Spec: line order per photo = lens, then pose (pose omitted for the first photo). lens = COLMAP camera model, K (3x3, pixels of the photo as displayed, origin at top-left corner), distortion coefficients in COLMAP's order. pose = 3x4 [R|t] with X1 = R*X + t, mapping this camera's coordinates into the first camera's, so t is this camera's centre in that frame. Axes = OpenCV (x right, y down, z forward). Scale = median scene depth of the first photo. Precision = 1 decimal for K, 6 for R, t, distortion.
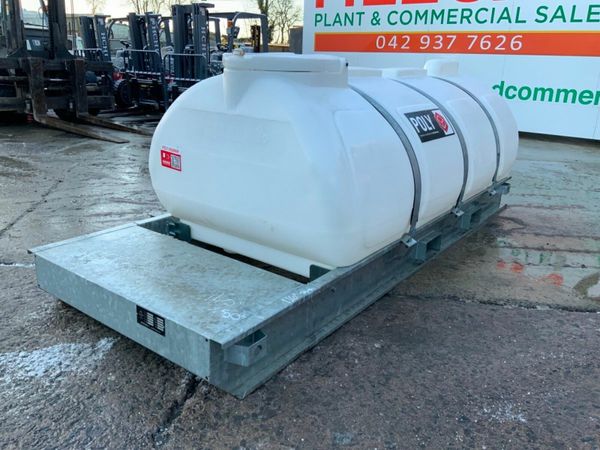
lens RADIAL K [[493.0, 0, 297.4], [0, 493.0, 226.2], [0, 0, 1]] dist [0.066434, -0.127369]
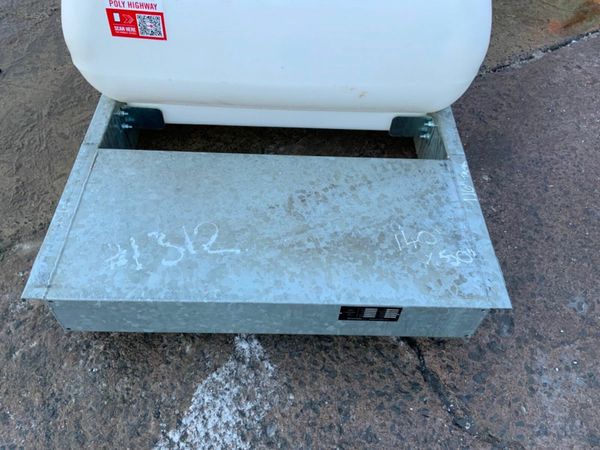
lens RADIAL K [[492.0, 0, 300.9], [0, 492.0, 226.3], [0, 0, 1]] dist [0.047775, -0.067555]
pose [[0.802144, -0.471781, 0.366044, -0.121290], [0.178740, 0.774601, 0.606667, -0.075779], [-0.569752, -0.421208, 0.705668, 0.127167]]
